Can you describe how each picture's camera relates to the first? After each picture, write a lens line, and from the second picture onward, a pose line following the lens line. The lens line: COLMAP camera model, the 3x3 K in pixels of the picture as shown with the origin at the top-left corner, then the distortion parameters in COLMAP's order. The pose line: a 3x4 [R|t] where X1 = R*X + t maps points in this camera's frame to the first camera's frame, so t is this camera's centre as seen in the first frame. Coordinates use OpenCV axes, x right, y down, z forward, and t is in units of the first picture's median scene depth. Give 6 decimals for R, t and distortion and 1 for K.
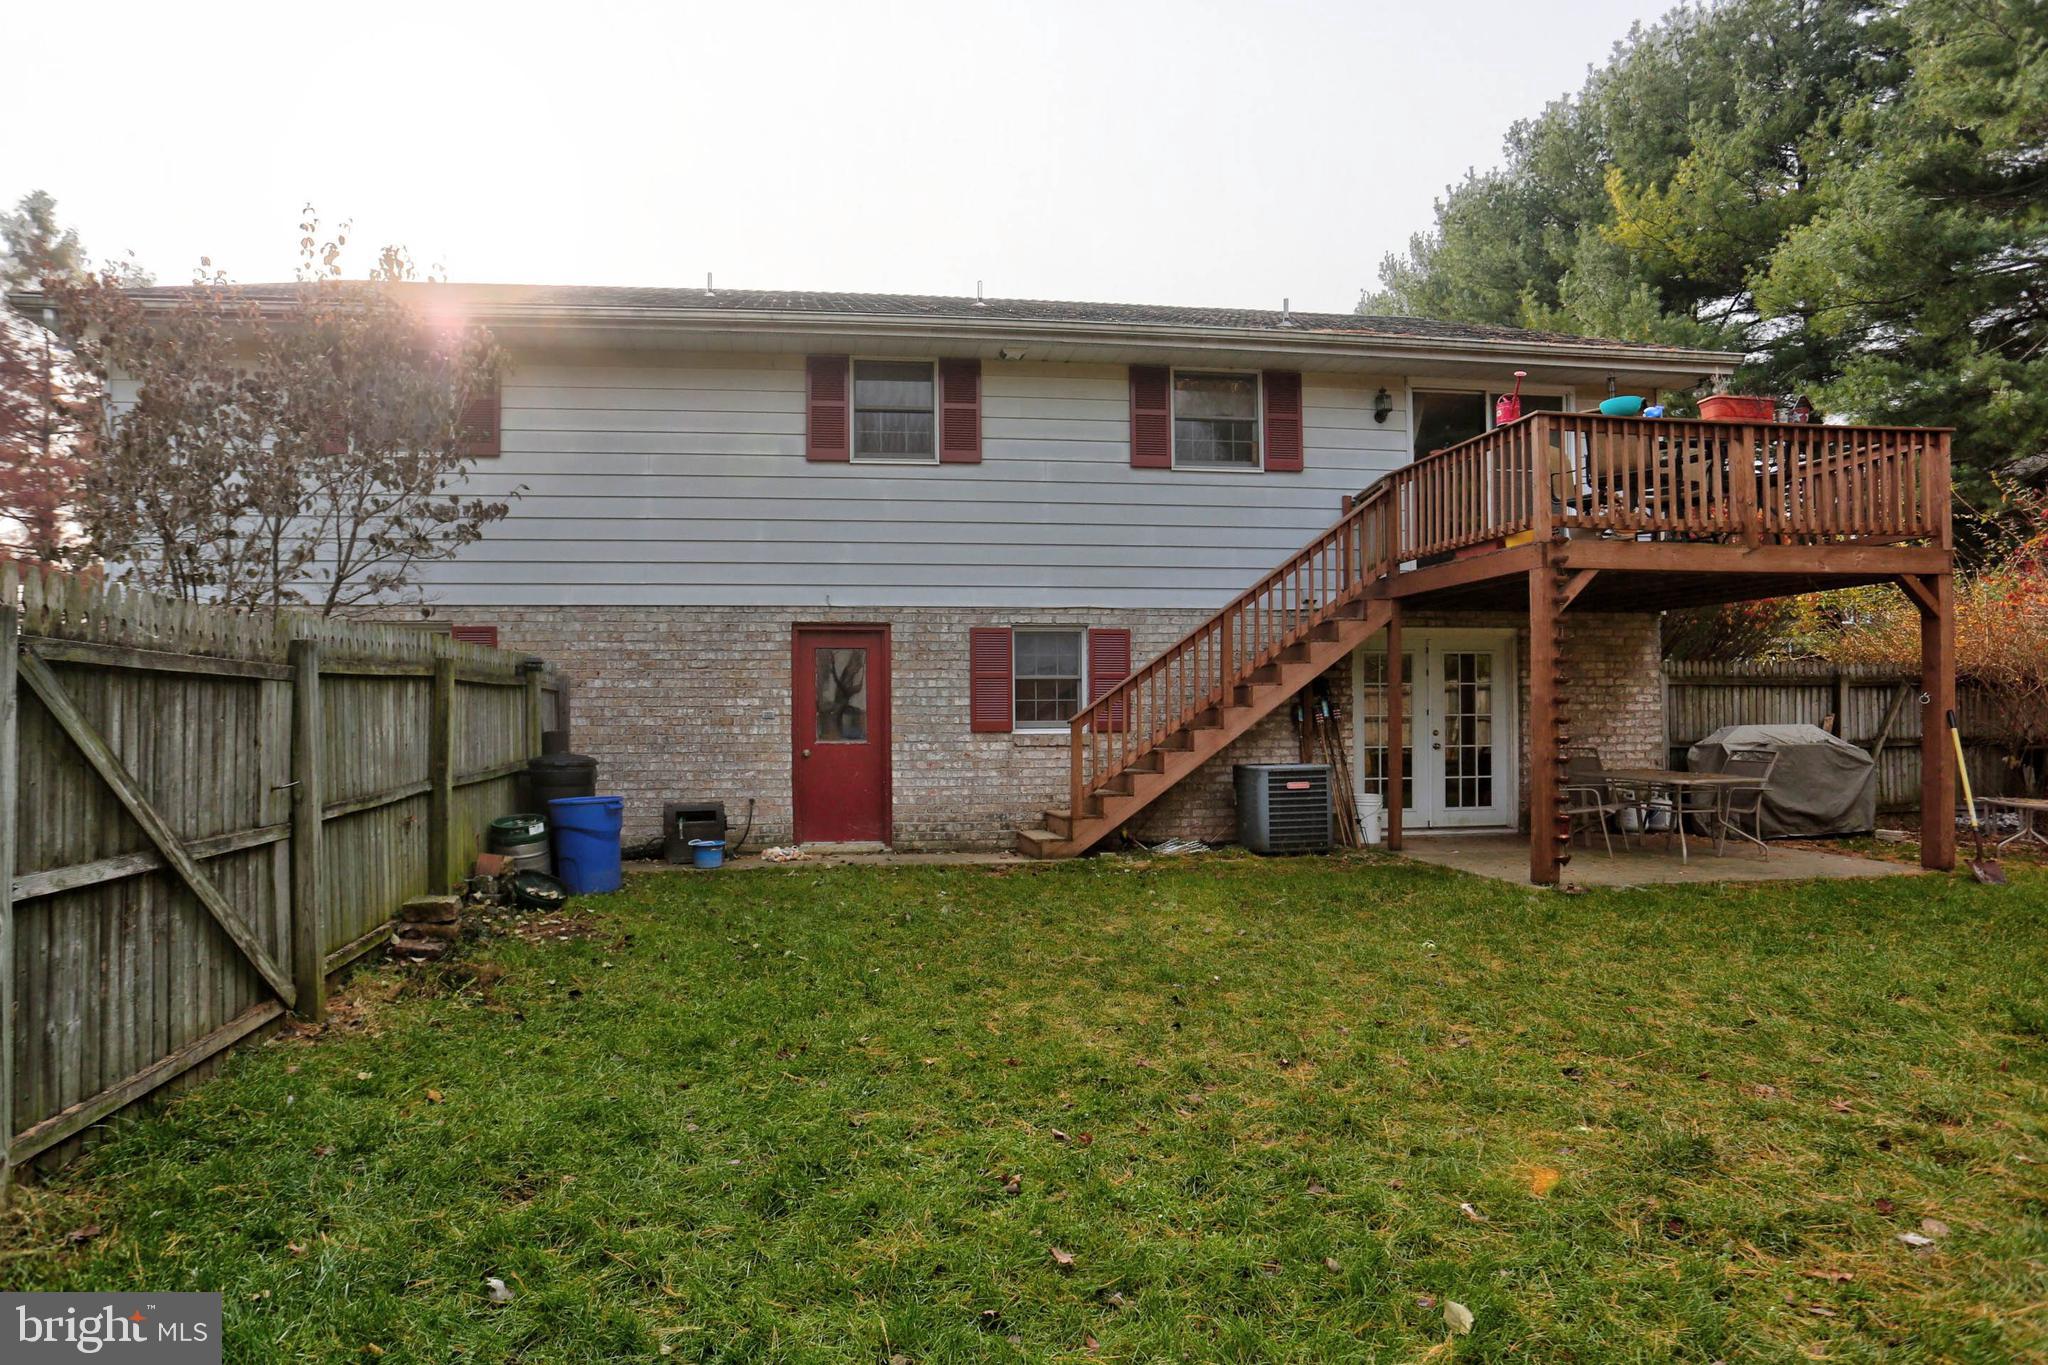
lens RADIAL K [[1110.2, 0, 1021.4], [0, 1110.2, 714.8], [0, 0, 1]] dist [-0.036528, -0.000758]
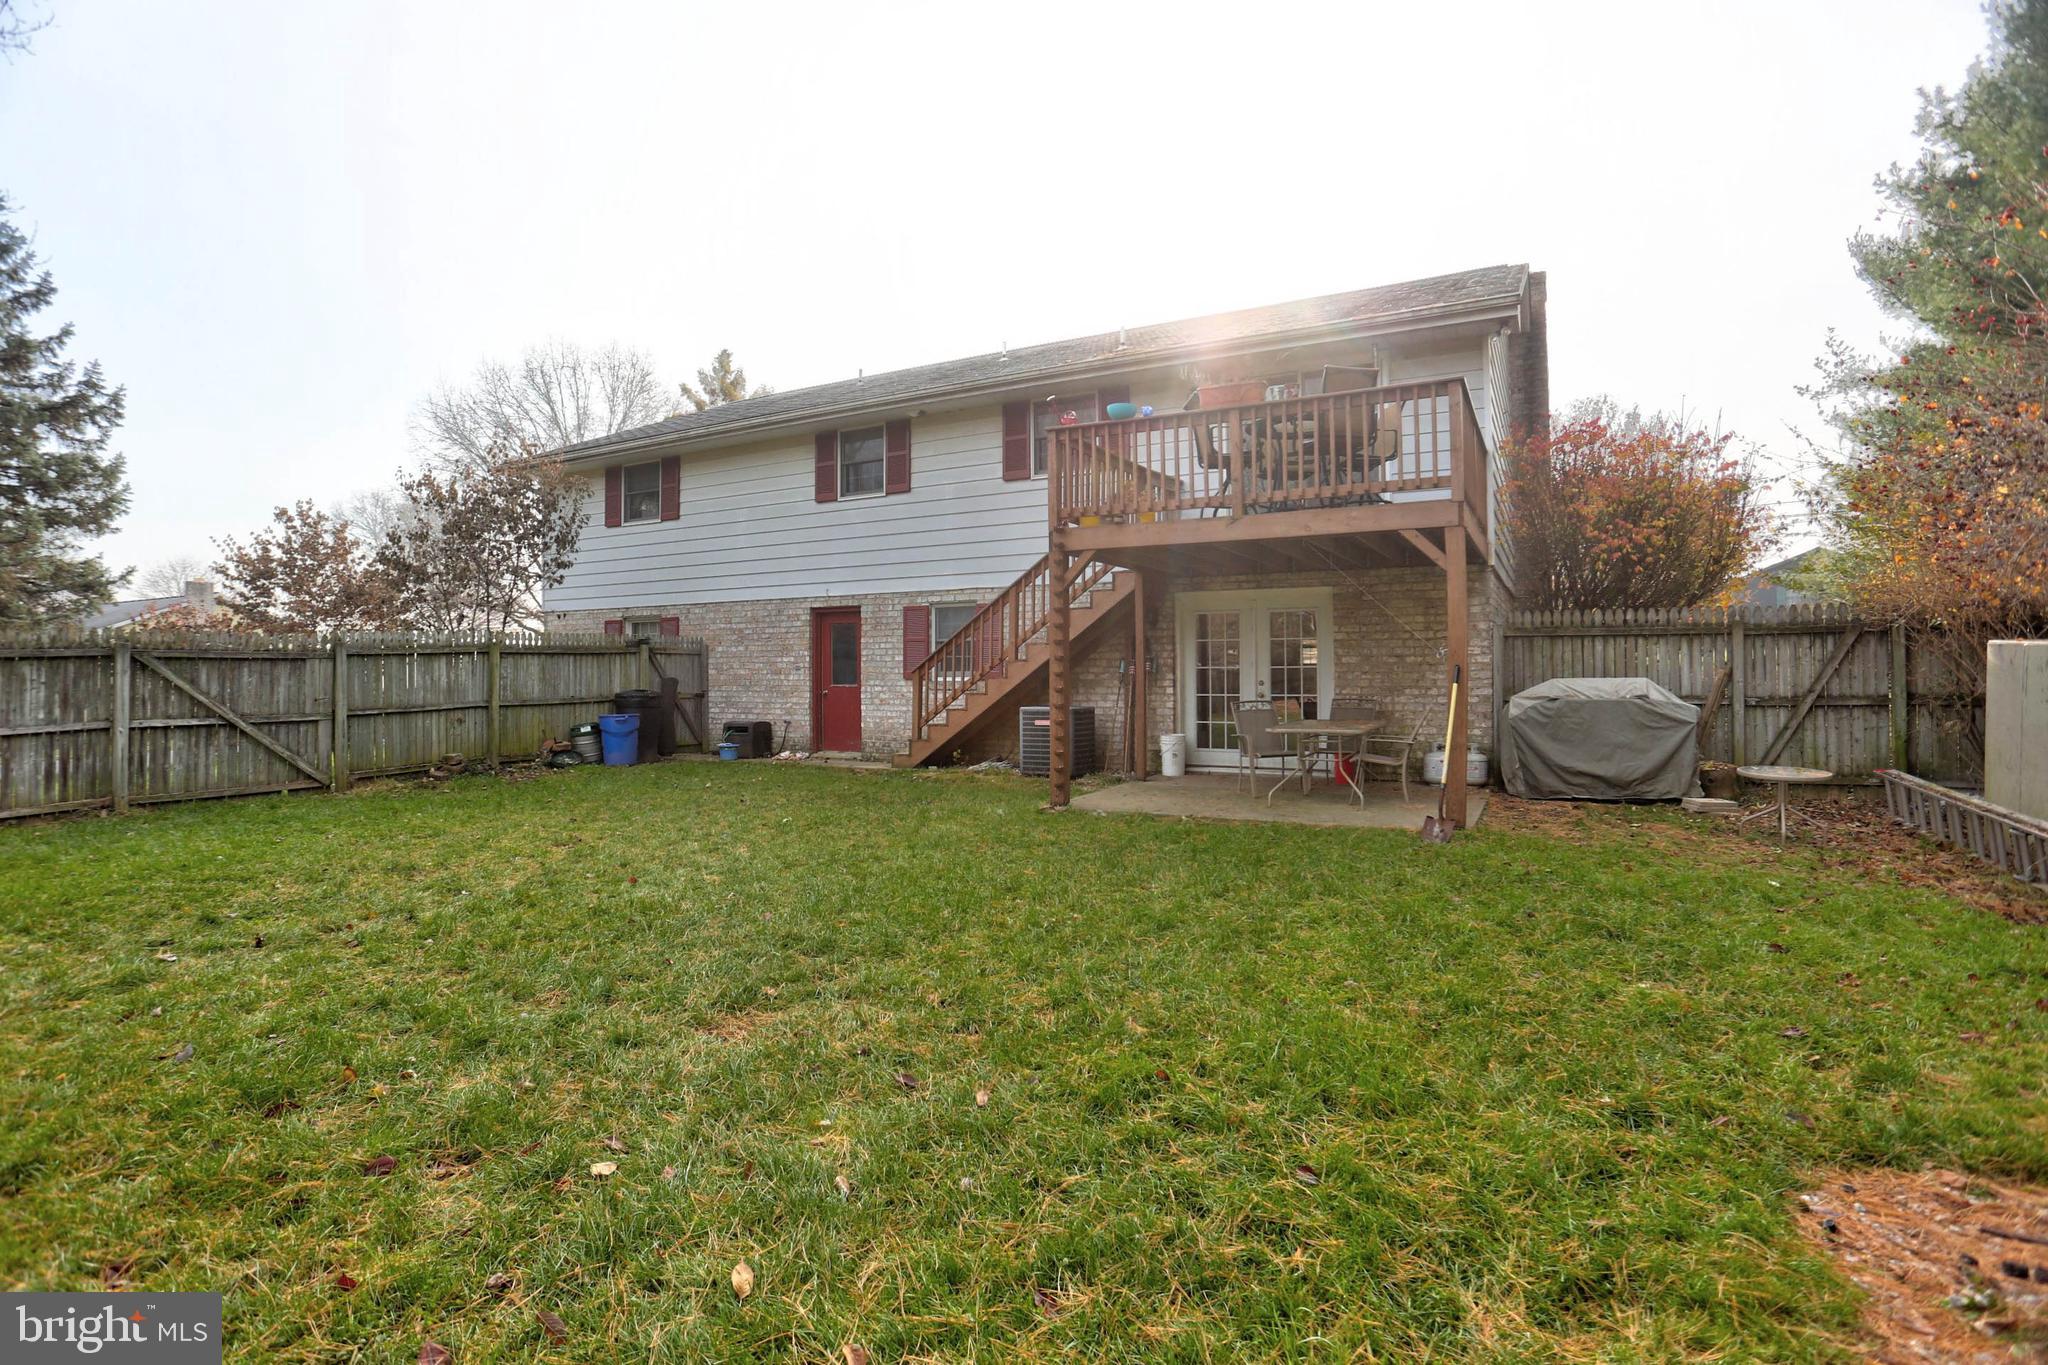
lens RADIAL K [[1007.6, 0, 1027.1], [0, 1007.6, 662.0], [0, 0, 1]] dist [-0.078633, 0.033934]
pose [[0.809378, -0.002108, -0.587284, 0.849400], [0.004317, 0.999988, 0.002360, -0.009189], [0.587272, -0.004446, 0.809378, 0.039272]]
